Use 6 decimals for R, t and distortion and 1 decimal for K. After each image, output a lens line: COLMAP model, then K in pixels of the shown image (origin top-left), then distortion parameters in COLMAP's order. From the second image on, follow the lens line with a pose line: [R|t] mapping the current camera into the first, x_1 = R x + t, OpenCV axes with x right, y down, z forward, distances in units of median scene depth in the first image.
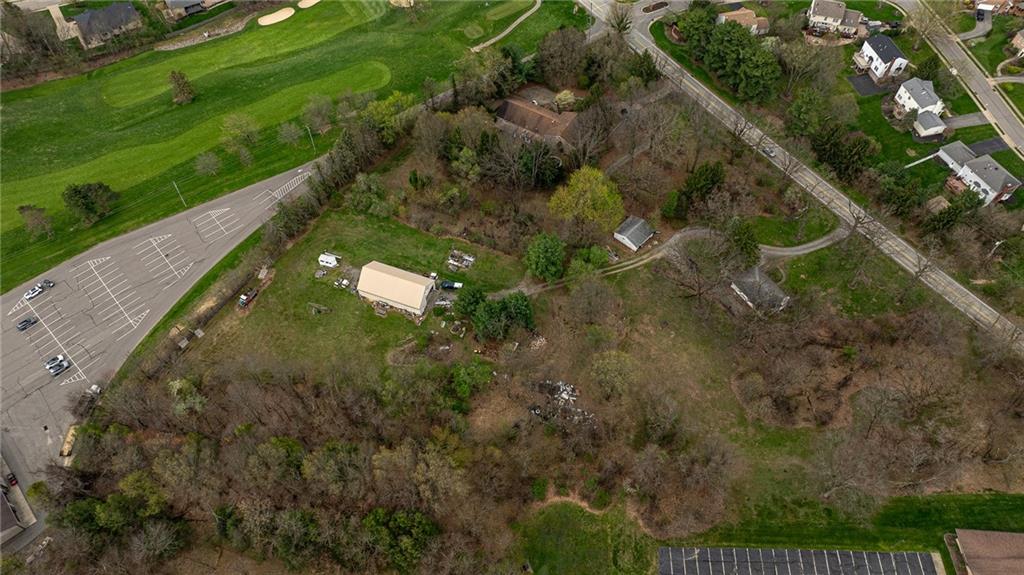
lens RADIAL K [[719.2, 0, 510.7], [0, 719.2, 289.8], [0, 0, 1]] dist [-0.021539, 0.011496]
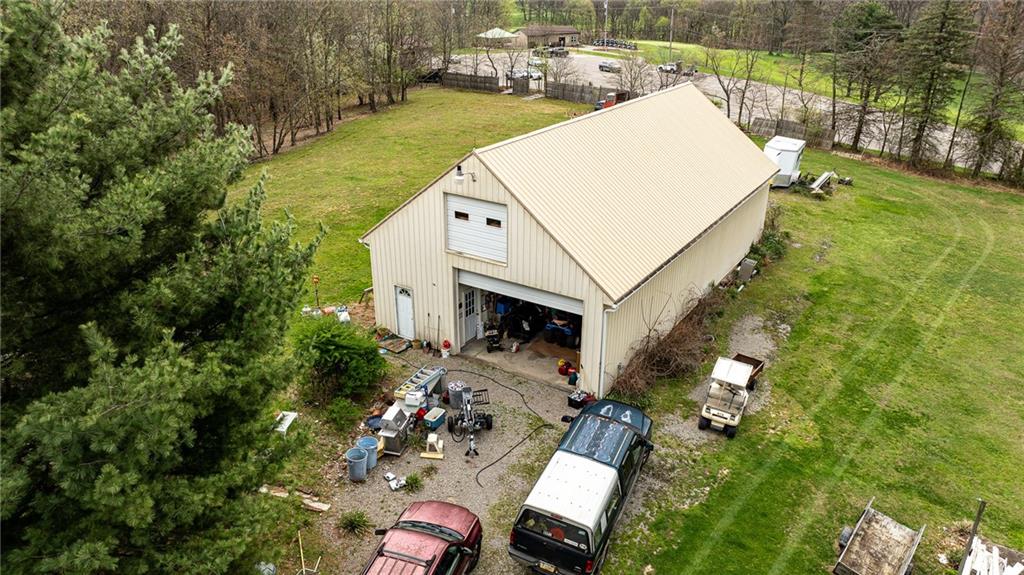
lens RADIAL K [[719.2, 0, 510.7], [0, 719.2, 289.8], [0, 0, 1]] dist [-0.021539, 0.011496]
pose [[-0.216904, 0.391732, -0.894147, -0.006830], [-0.803793, 0.448105, 0.391304, -0.042423], [0.553958, 0.803585, 0.217676, 0.935670]]
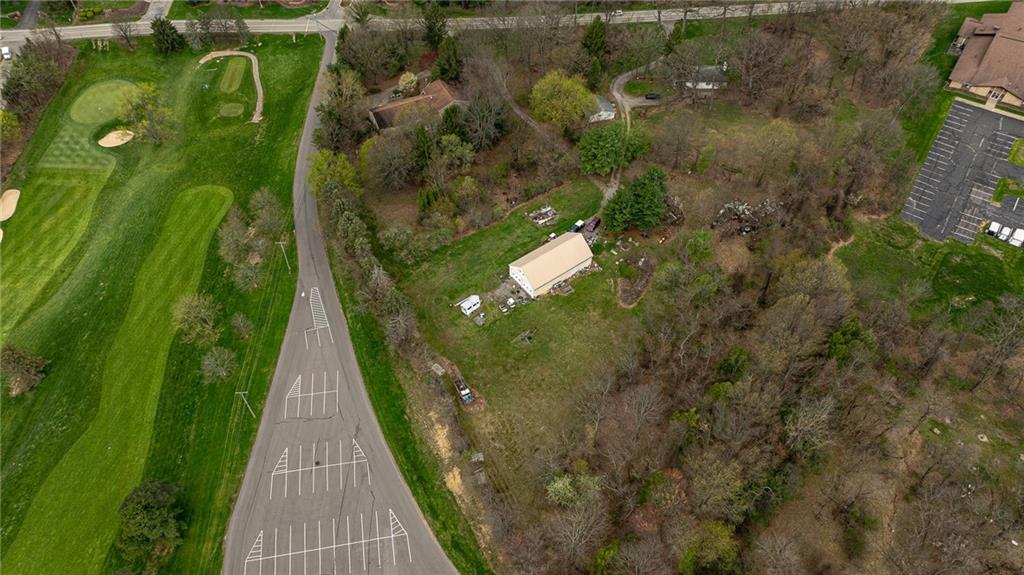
lens RADIAL K [[719.2, 0, 510.8], [0, 719.2, 287.5], [0, 0, 1]] dist [-0.021539, 0.011496]
pose [[0.532767, -0.644895, 0.547968, -0.678161], [0.698560, 0.700628, 0.145376, -0.144597], [-0.477674, 0.305337, 0.823770, 0.280337]]
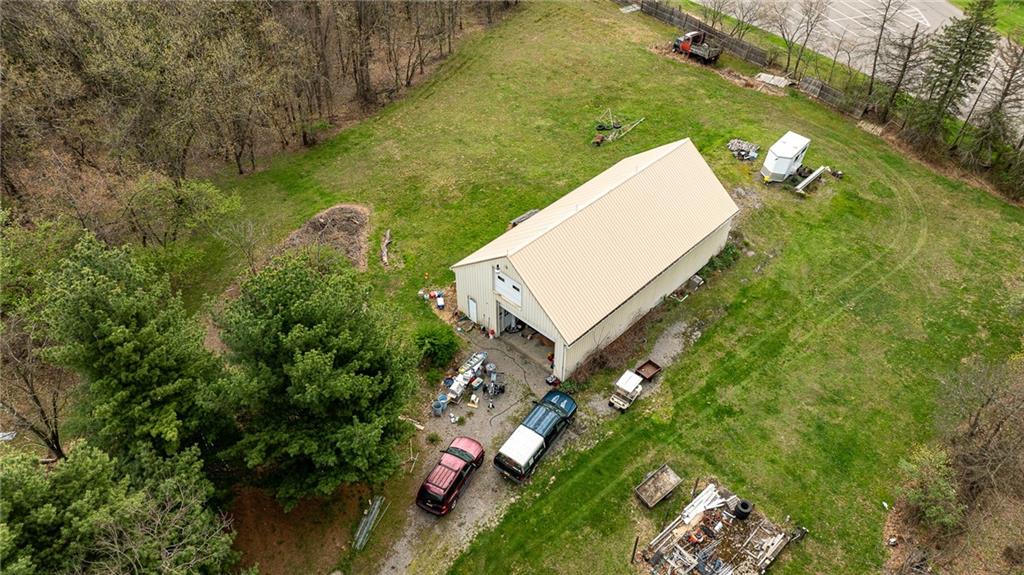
lens RADIAL K [[719.2, 0, 510.4], [0, 719.2, 290.0], [0, 0, 1]] dist [-0.021539, 0.011496]
pose [[-0.401385, 0.610603, -0.682682, 0.034848], [-0.751948, 0.205877, 0.626250, -0.132104], [0.522938, 0.764709, 0.376506, 0.870094]]
